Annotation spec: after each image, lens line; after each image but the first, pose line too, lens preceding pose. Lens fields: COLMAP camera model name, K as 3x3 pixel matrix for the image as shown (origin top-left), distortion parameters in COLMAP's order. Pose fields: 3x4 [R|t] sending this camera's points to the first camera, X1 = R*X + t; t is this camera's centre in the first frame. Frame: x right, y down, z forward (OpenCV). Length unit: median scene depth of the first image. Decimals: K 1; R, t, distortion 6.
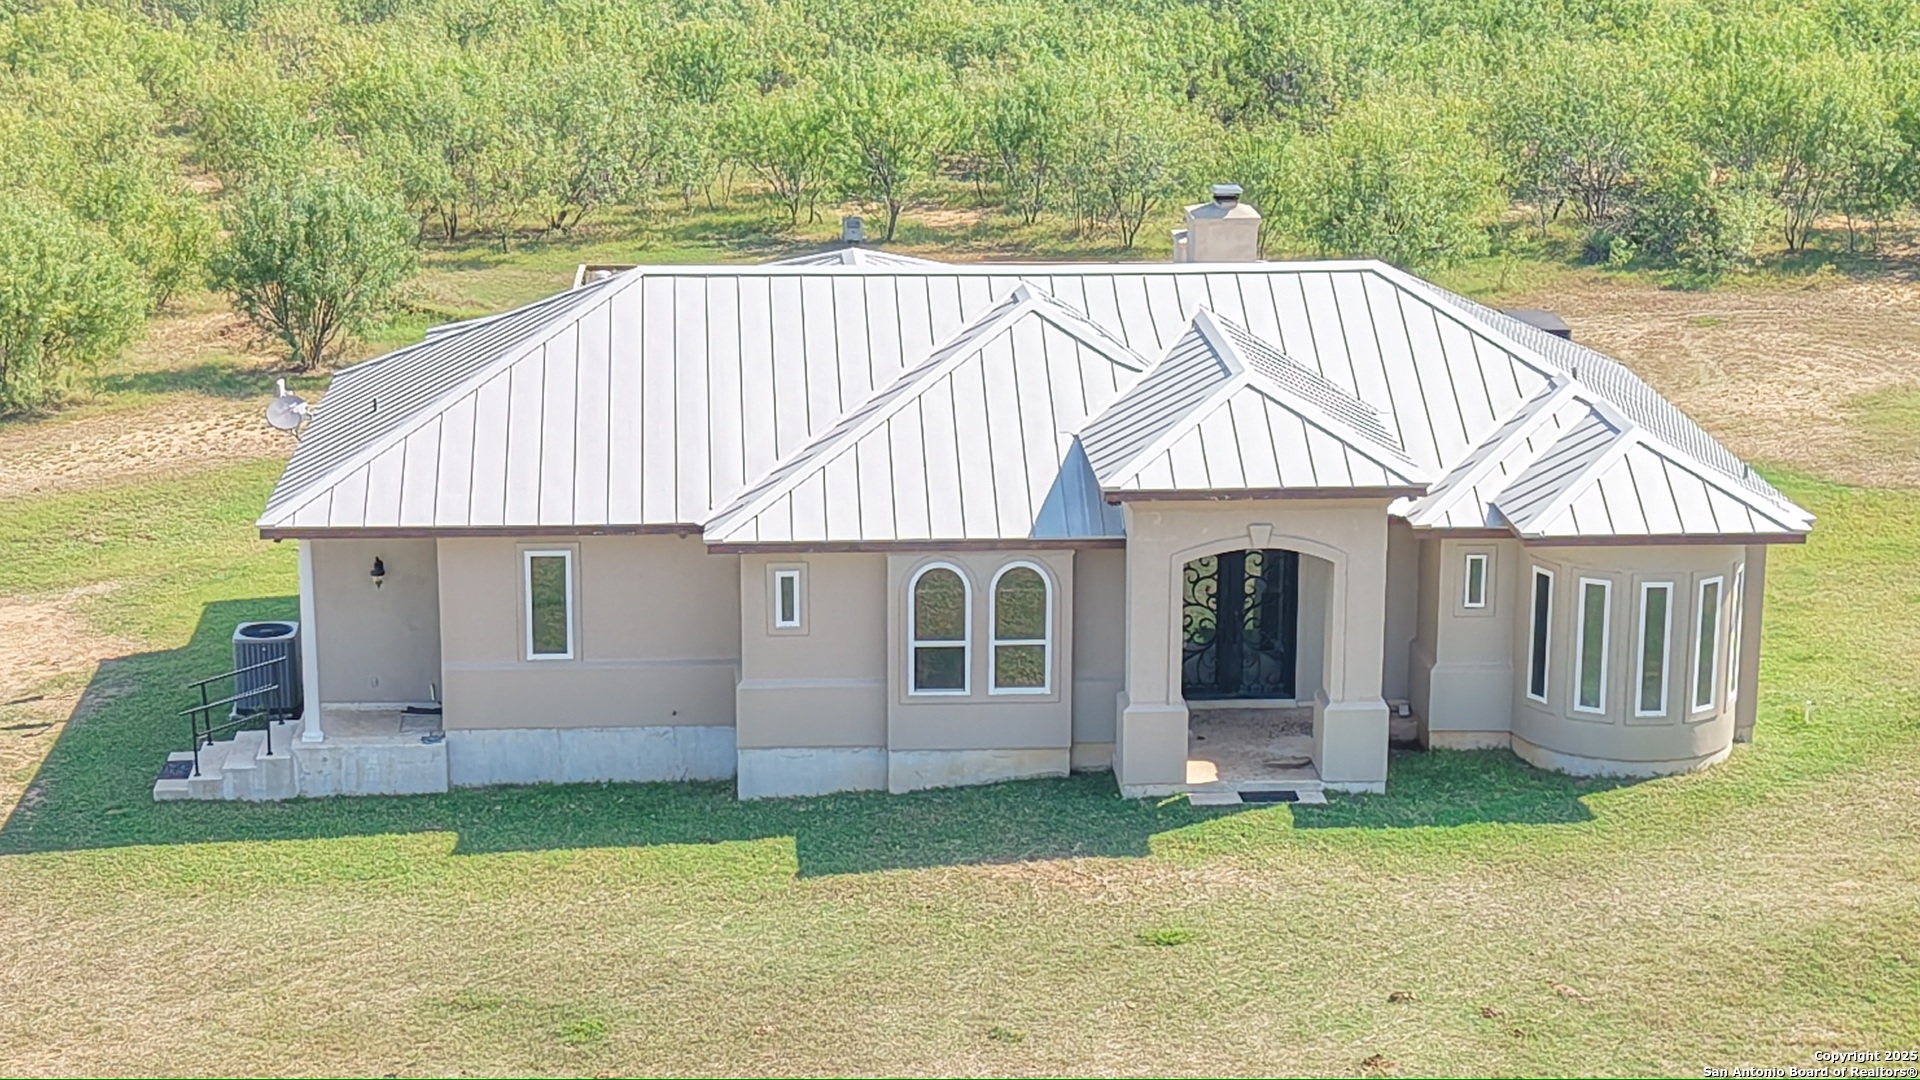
lens RADIAL K [[3462.6, 0, 943.6], [0, 3462.6, 590.3], [0, 0, 1]] dist [0.170331, 0.000000]
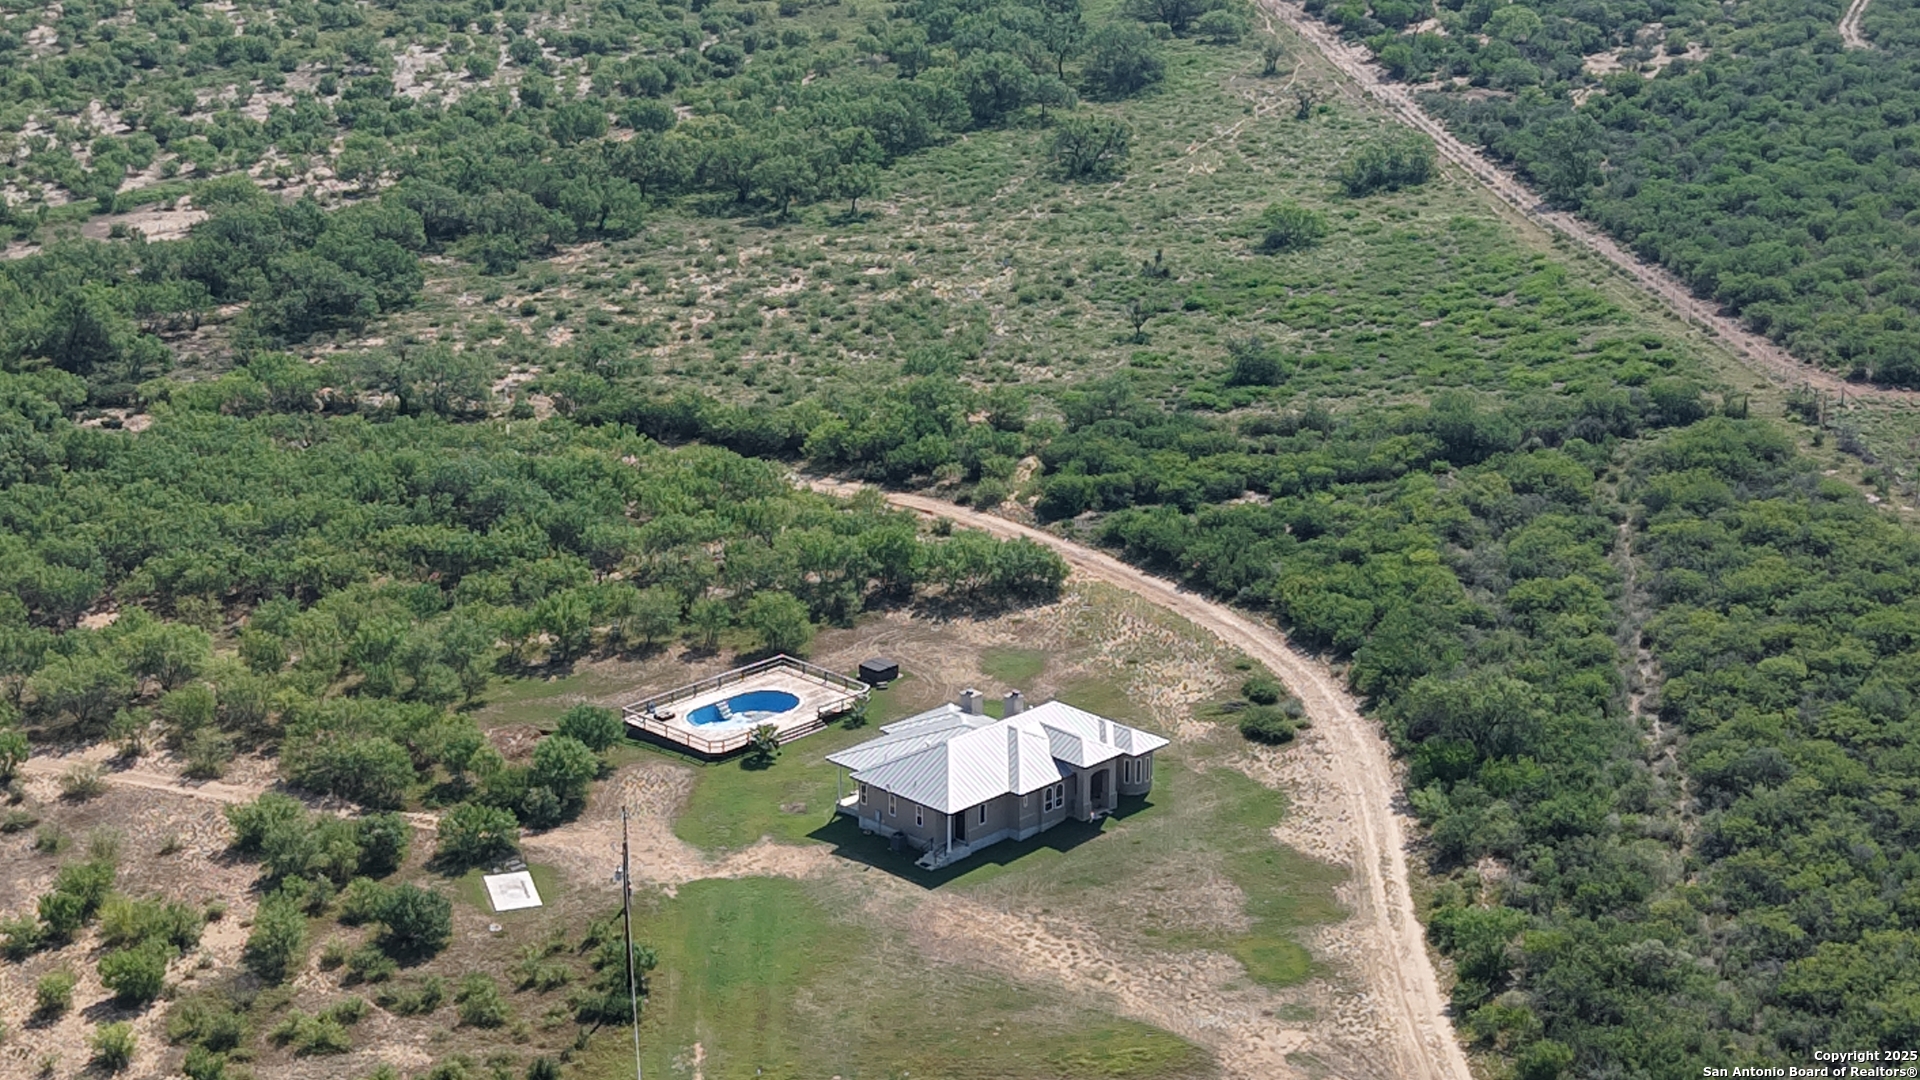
lens RADIAL K [[3705.9, 0, 949.0], [0, 3705.9, 539.2], [0, 0, 1]] dist [0.030753, 0.000000]
pose [[0.739173, -0.208487, 0.640434, -3.598407], [0.172502, 0.977769, 0.119205, -1.061363], [-0.651050, 0.022363, 0.758705, -3.144203]]
